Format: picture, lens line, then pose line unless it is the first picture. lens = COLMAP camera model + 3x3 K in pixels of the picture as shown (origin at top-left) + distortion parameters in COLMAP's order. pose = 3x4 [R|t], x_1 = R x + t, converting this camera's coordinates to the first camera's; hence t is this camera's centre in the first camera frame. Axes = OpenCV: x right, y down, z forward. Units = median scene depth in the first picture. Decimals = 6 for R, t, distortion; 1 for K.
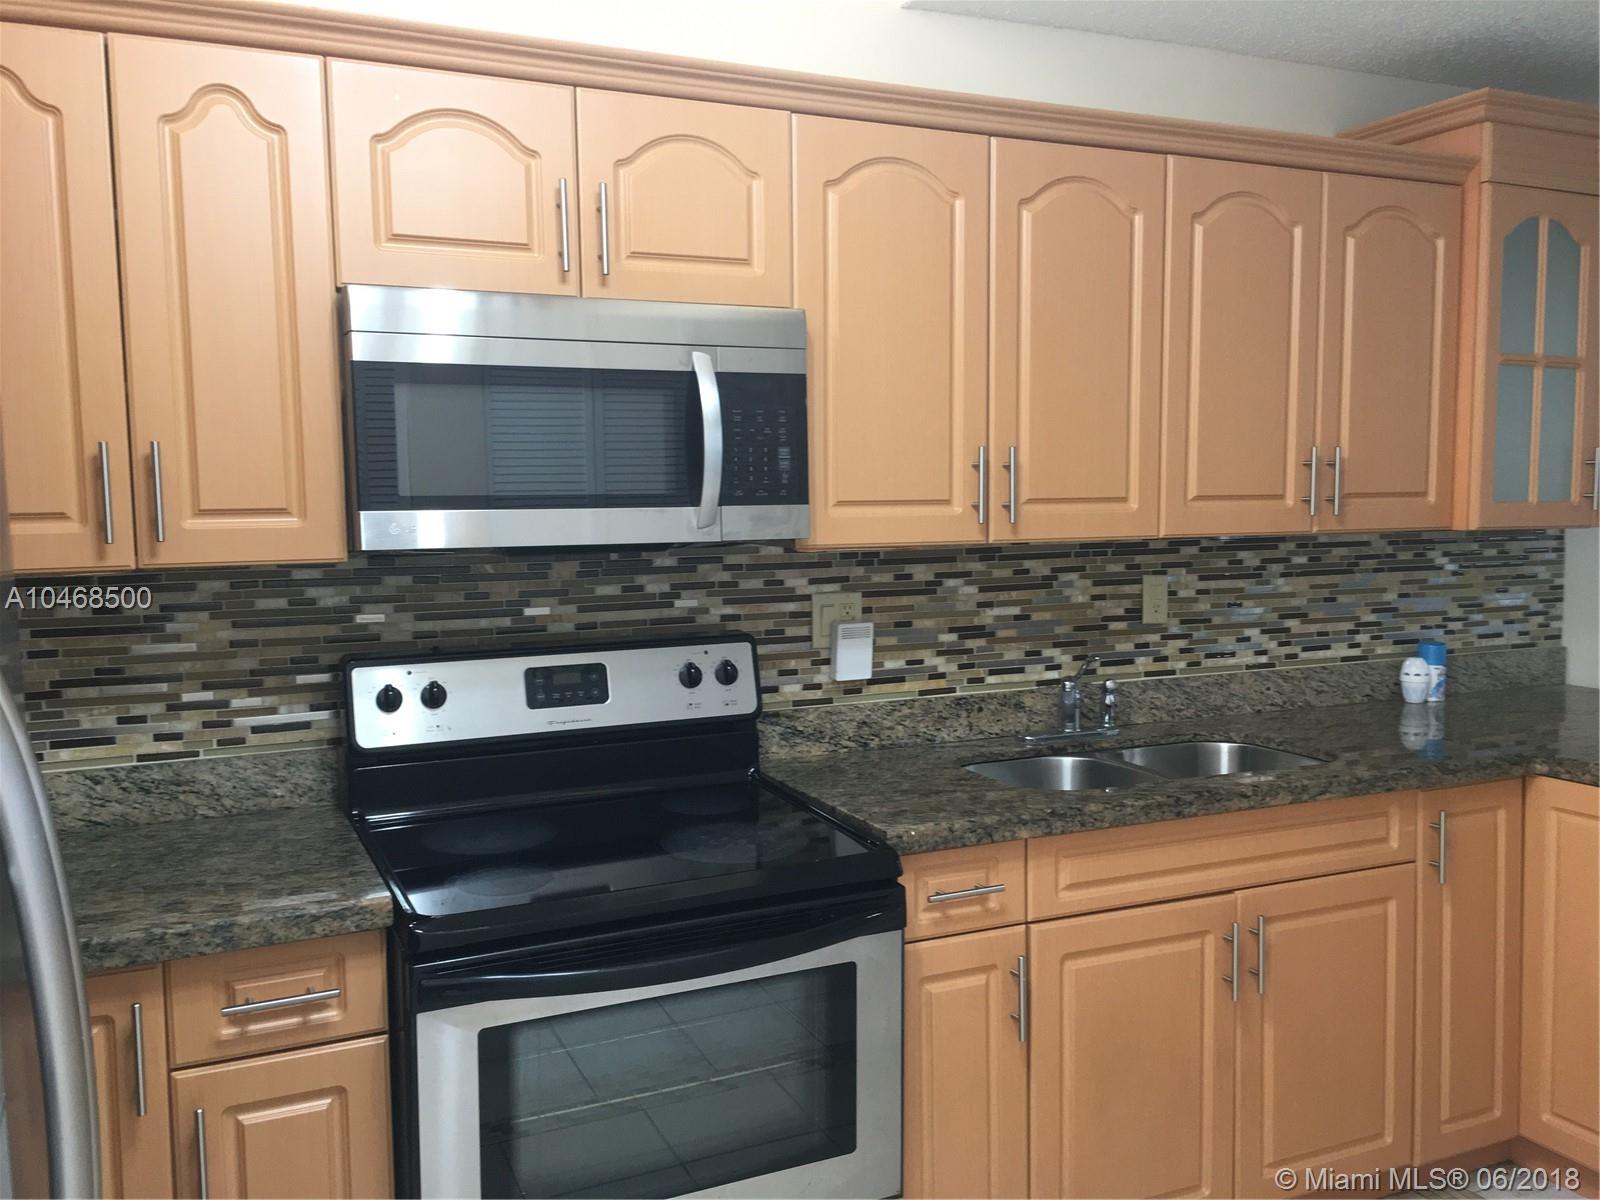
lens RADIAL K [[1362.2, 0, 801.6], [0, 1362.2, 595.3], [0, 0, 1]] dist [0.079069, -0.100839]
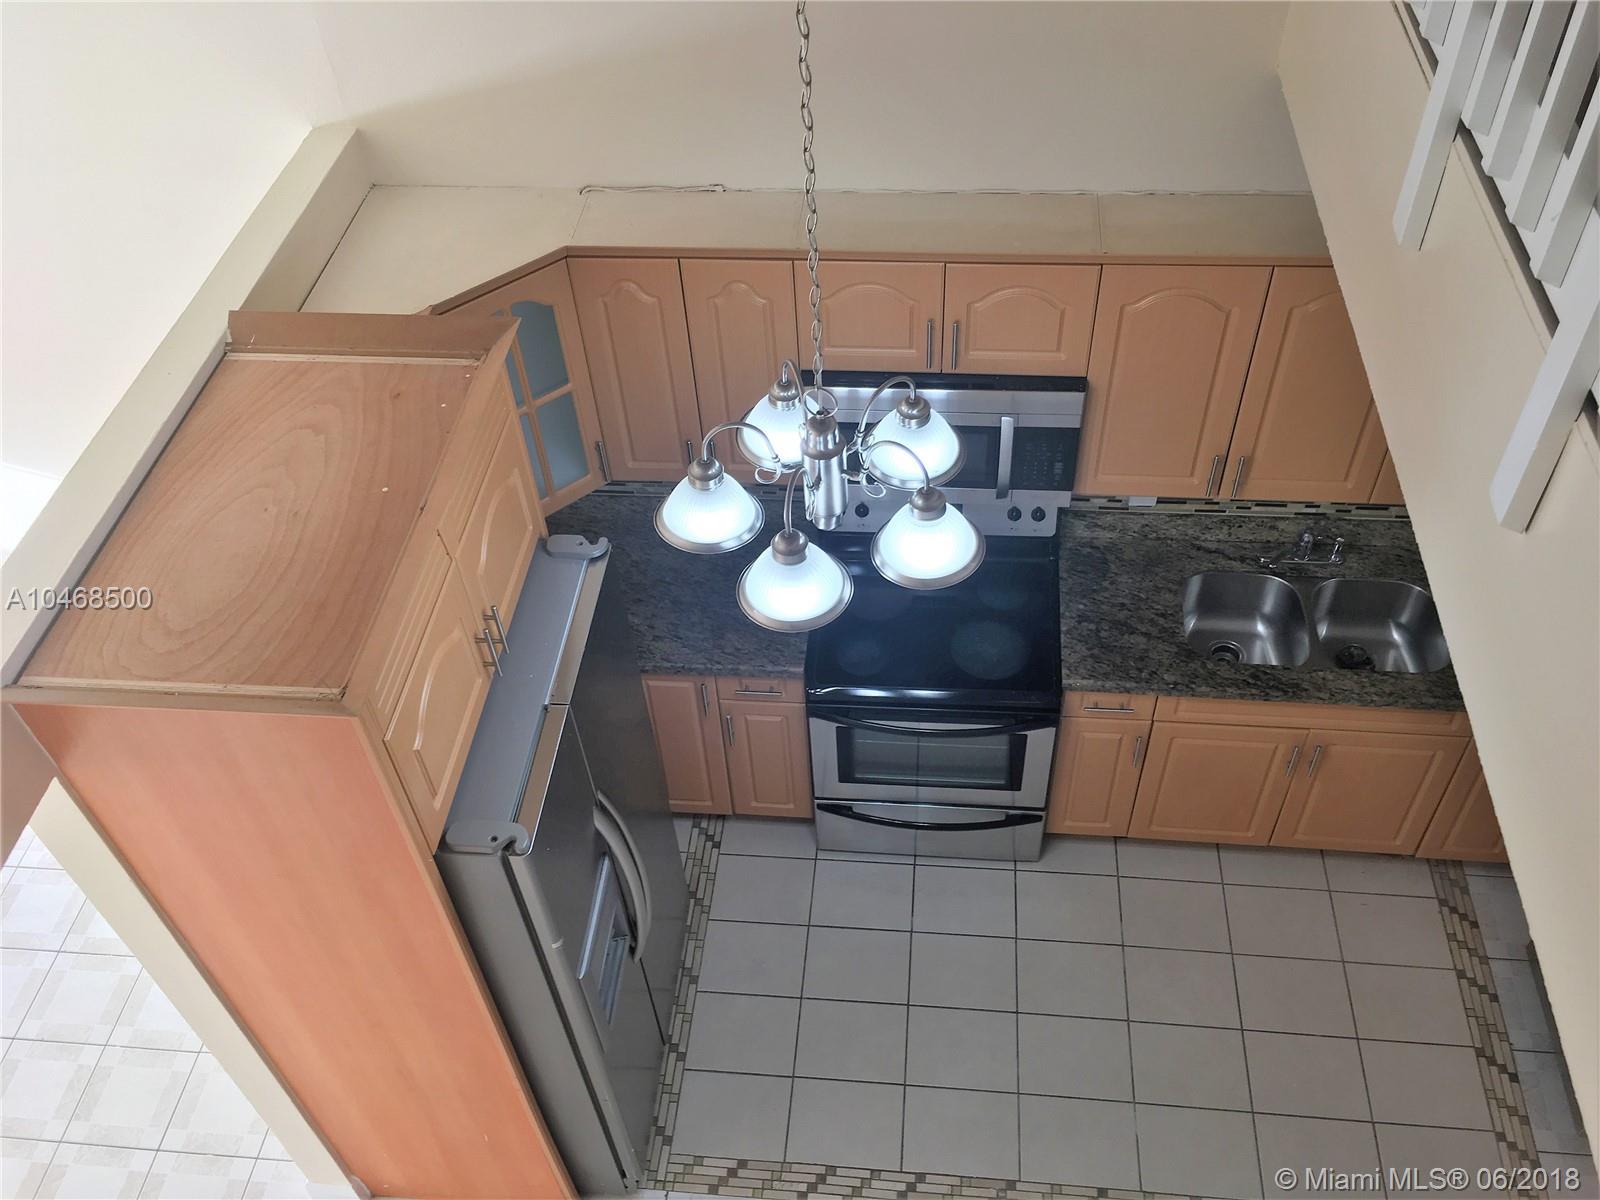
lens RADIAL K [[1362.2, 0, 801.0], [0, 1362.2, 595.4], [0, 0, 1]] dist [0.079069, -0.100839]
pose [[0.862301, 0.345220, -0.370486, 0.298844], [-0.001795, 0.733693, 0.679479, -0.865312], [0.506392, -0.585251, 0.633284, -0.202596]]
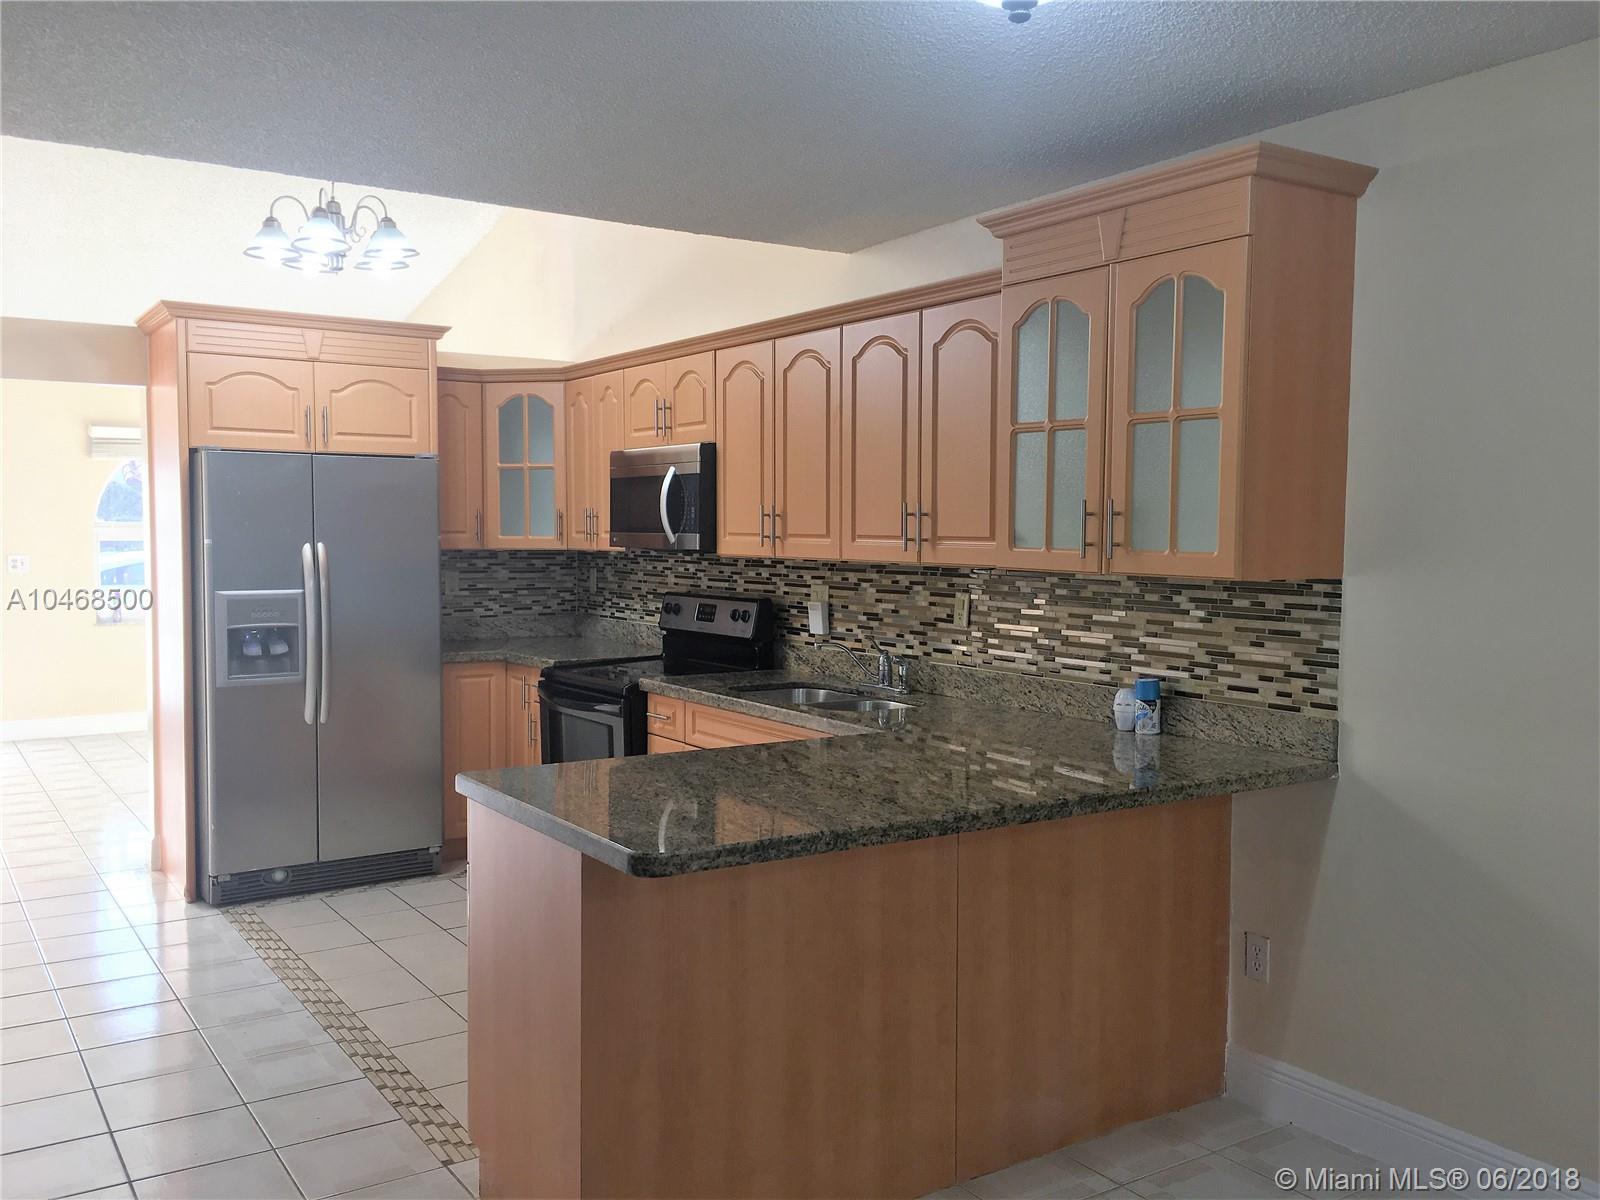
lens RADIAL K [[1362.2, 0, 803.4], [0, 1362.2, 593.7], [0, 0, 1]] dist [0.079069, -0.100839]
pose [[0.158561, 0.063154, -0.985327, 1.736015], [-0.078537, 0.995597, 0.051174, -0.077826], [0.984221, 0.069270, 0.162822, 0.666178]]
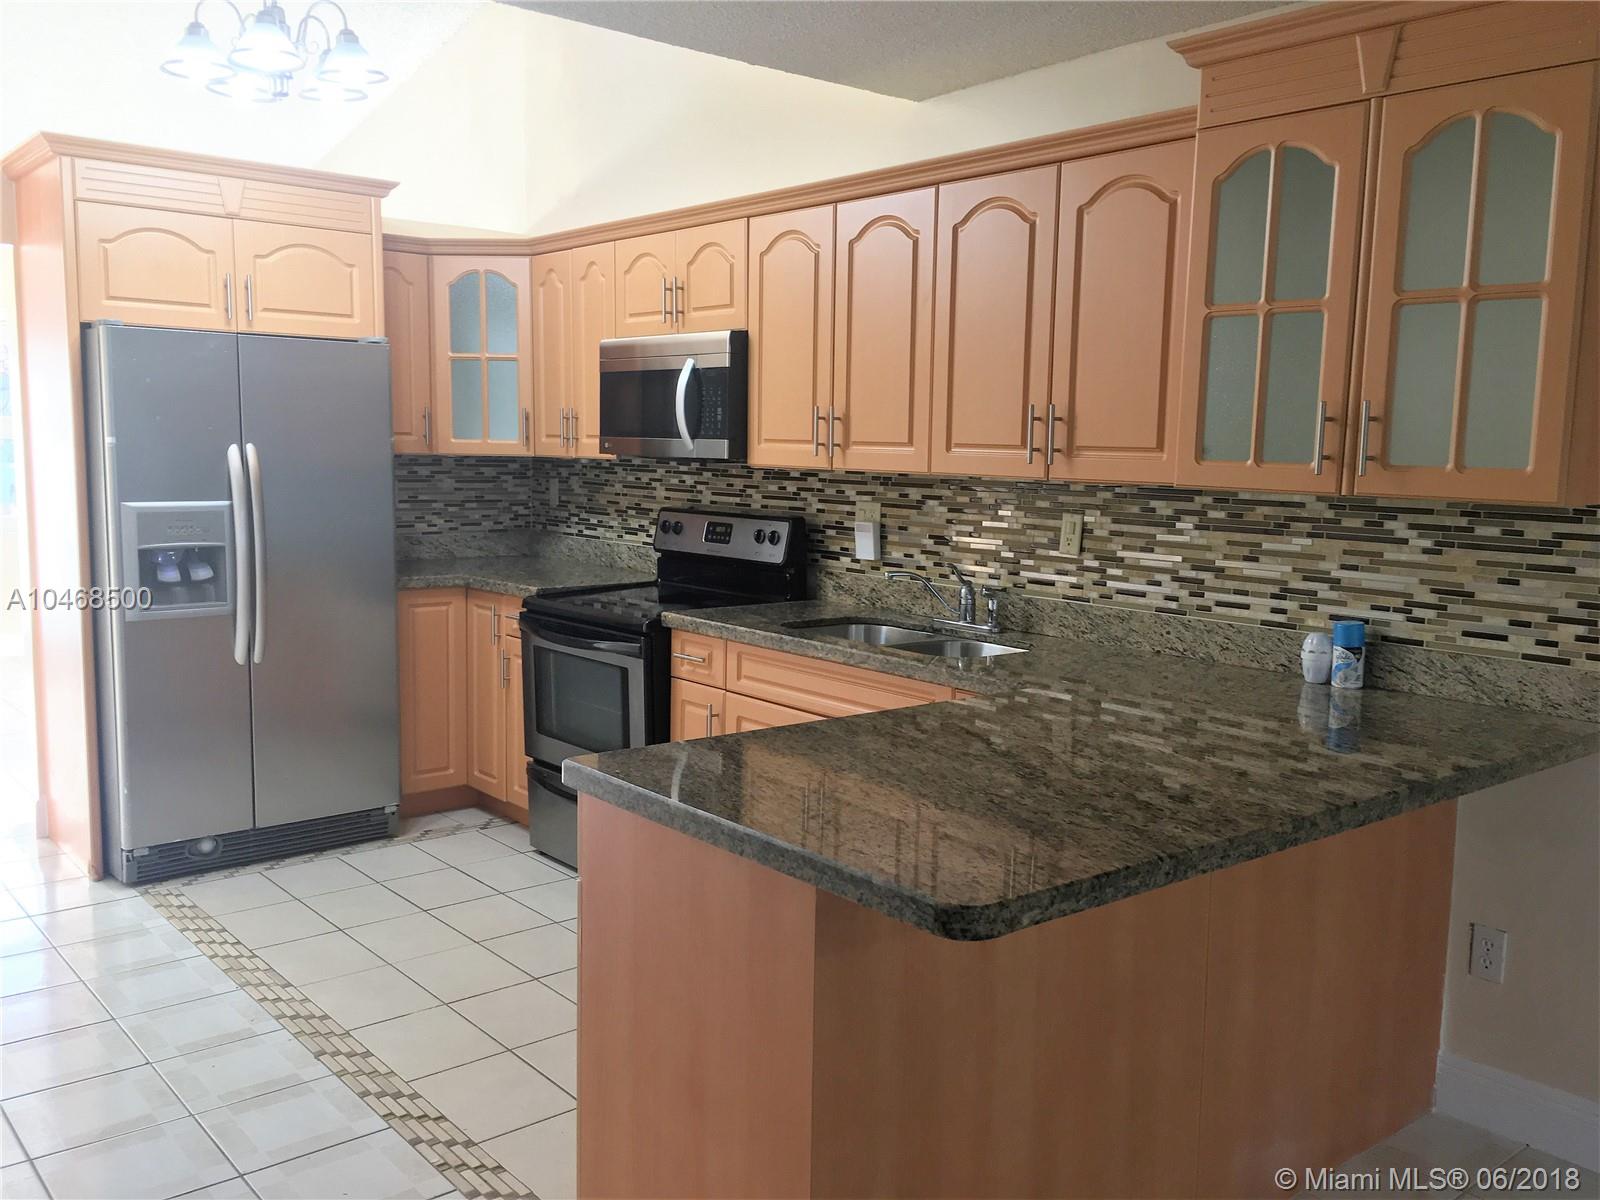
lens RADIAL K [[1362.2, 0, 804.1], [0, 1362.2, 596.4], [0, 0, 1]] dist [0.079069, -0.100839]
pose [[0.267371, 0.129845, -0.954805, 1.436332], [-0.091696, 0.989811, 0.108928, -0.055125], [0.959221, 0.058428, 0.276553, 0.497739]]
